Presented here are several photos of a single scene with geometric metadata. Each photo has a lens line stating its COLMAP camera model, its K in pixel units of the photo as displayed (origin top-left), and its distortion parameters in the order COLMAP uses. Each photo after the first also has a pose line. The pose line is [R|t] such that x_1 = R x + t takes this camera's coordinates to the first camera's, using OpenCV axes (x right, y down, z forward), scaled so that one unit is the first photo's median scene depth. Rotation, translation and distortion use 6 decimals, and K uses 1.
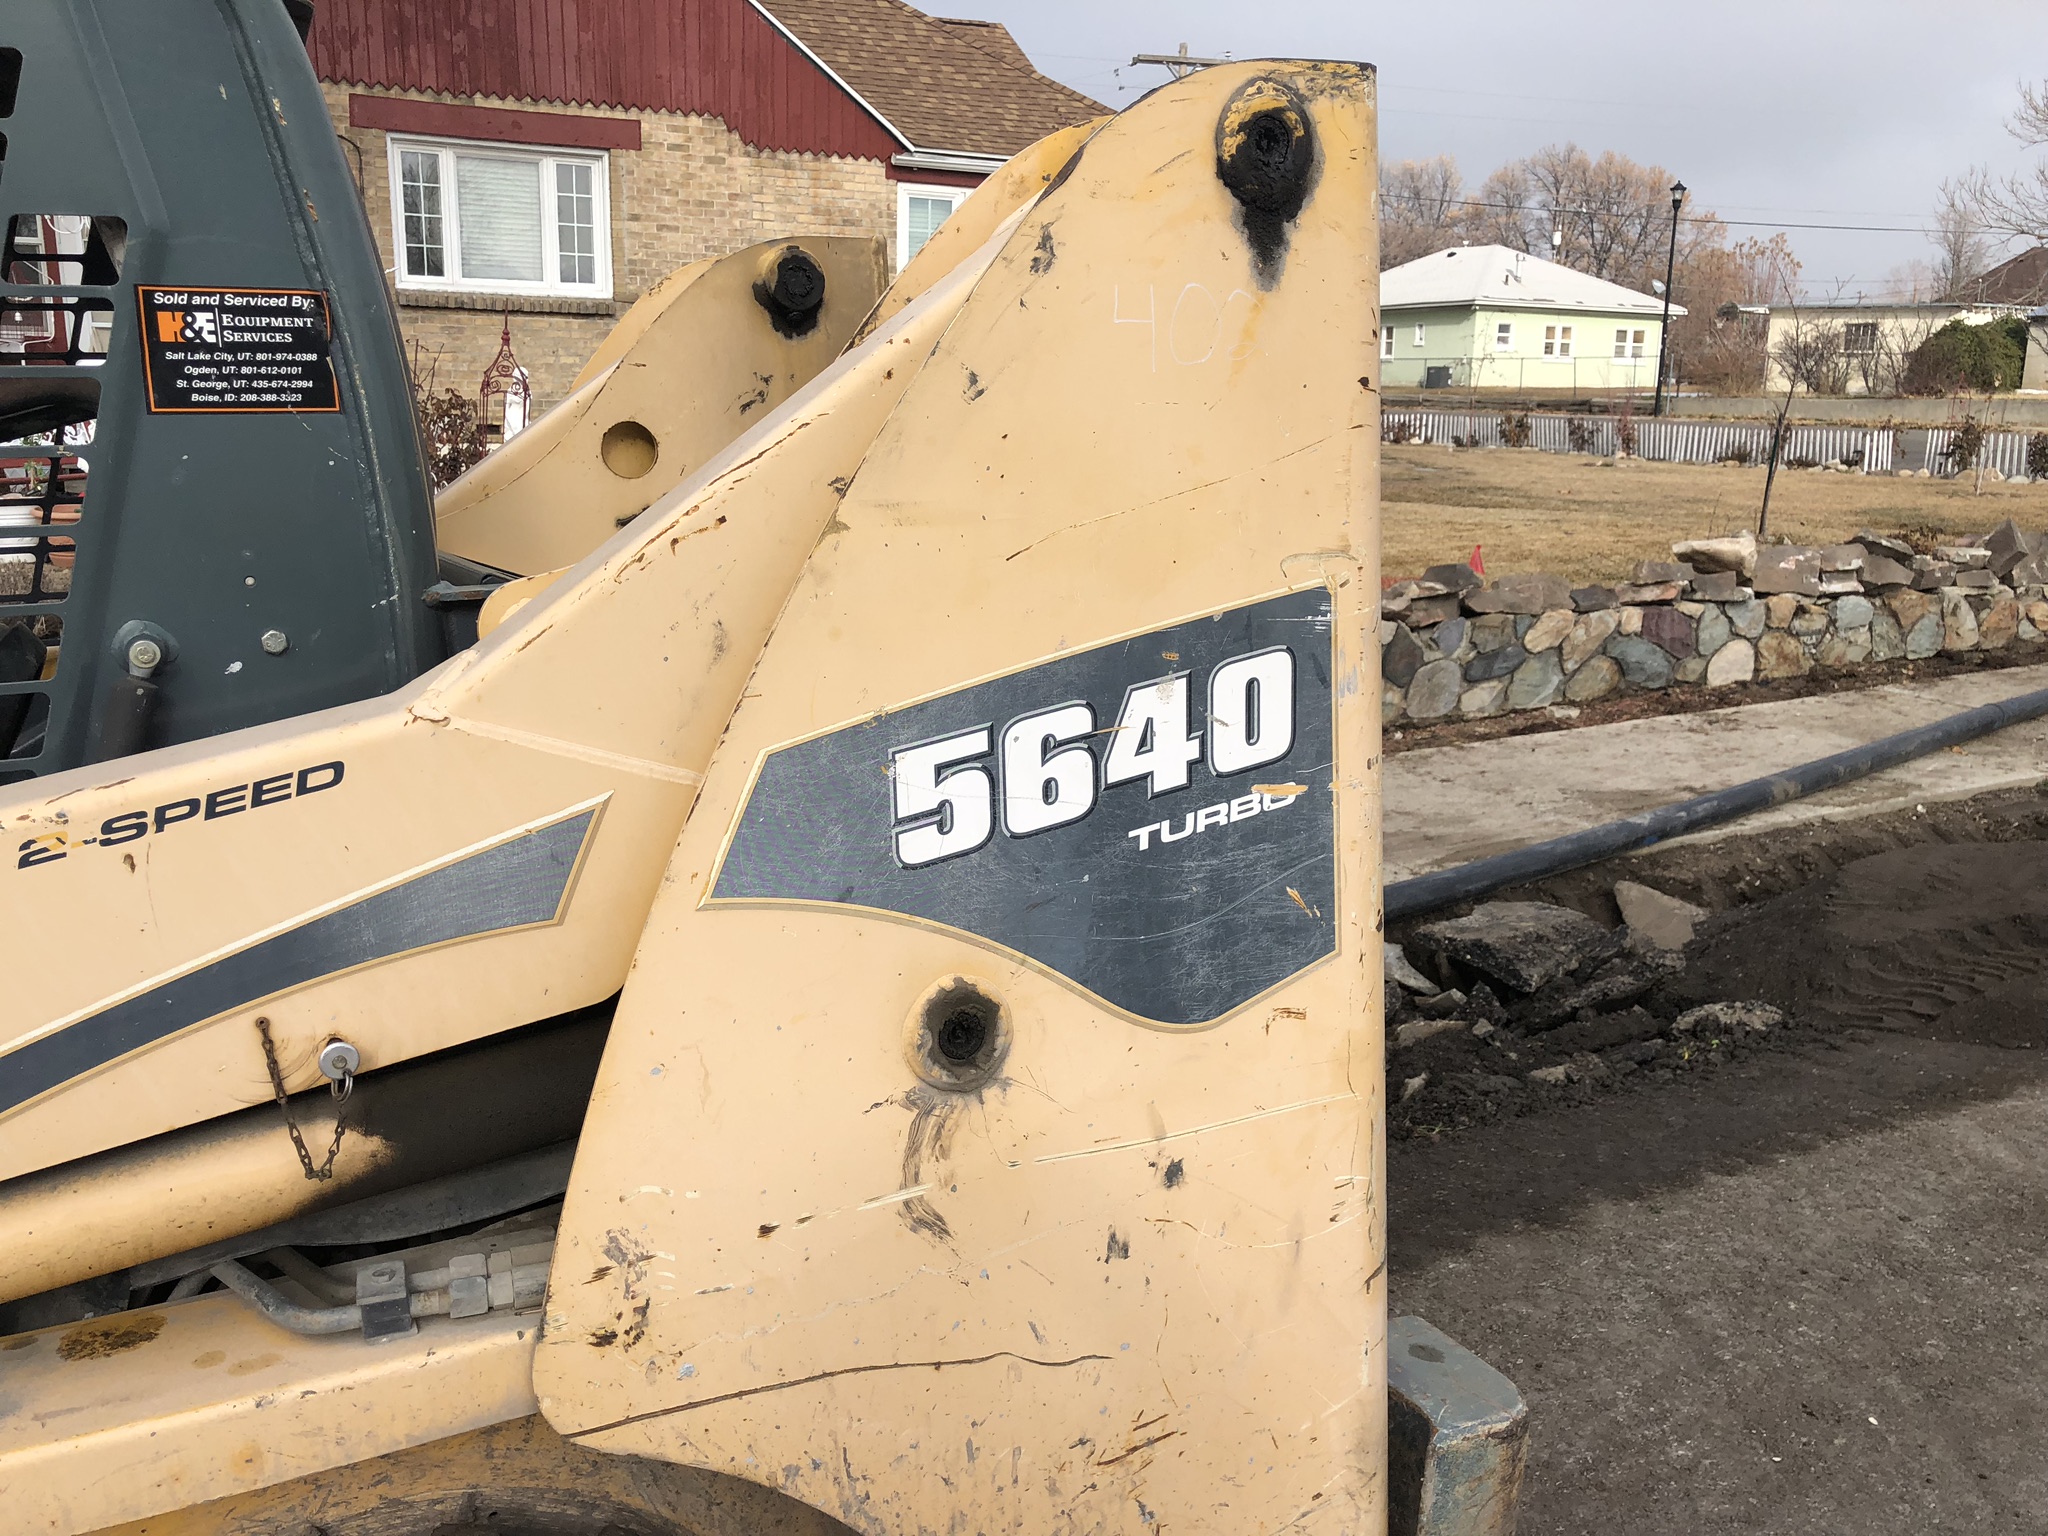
lens RADIAL K [[1641.6, 0, 1024.0], [0, 1641.6, 768.0], [0, 0, 1]] dist [0.004457, 0.014951]
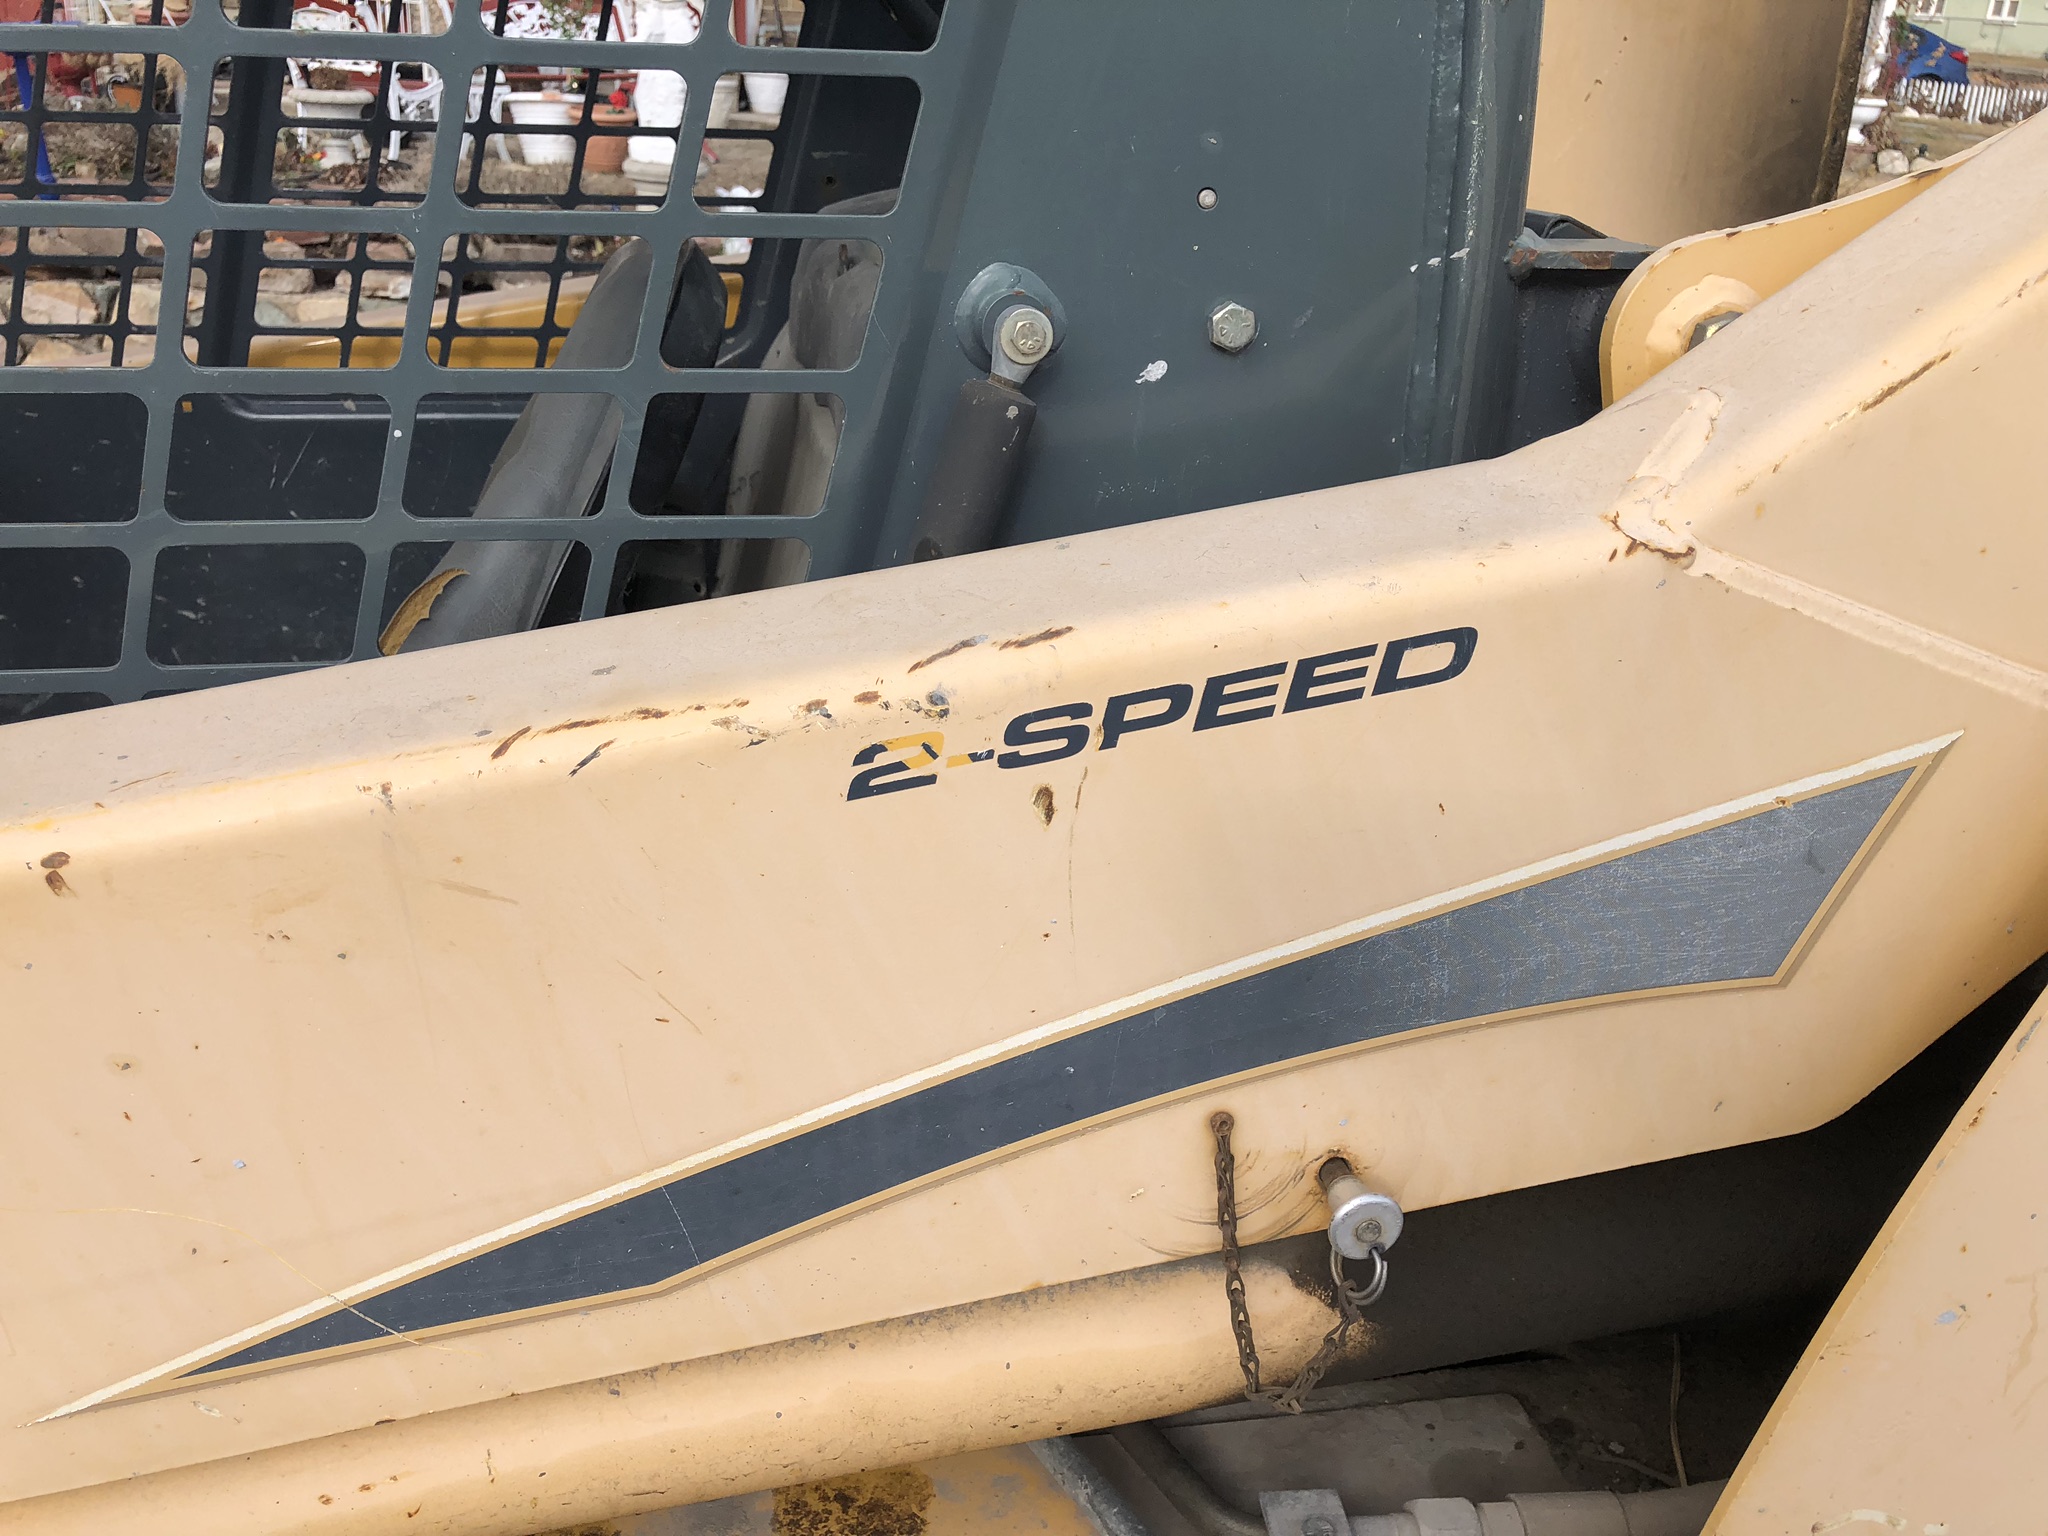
lens RADIAL K [[1691.3, 0, 1024.0], [0, 1691.3, 768.0], [0, 0, 1]] dist [0.059031, -0.115311]
pose [[0.956710, 0.153554, -0.247238, -0.403641], [-0.104234, 0.973919, 0.201535, -0.047232], [0.271736, -0.167040, 0.947764, 0.504591]]
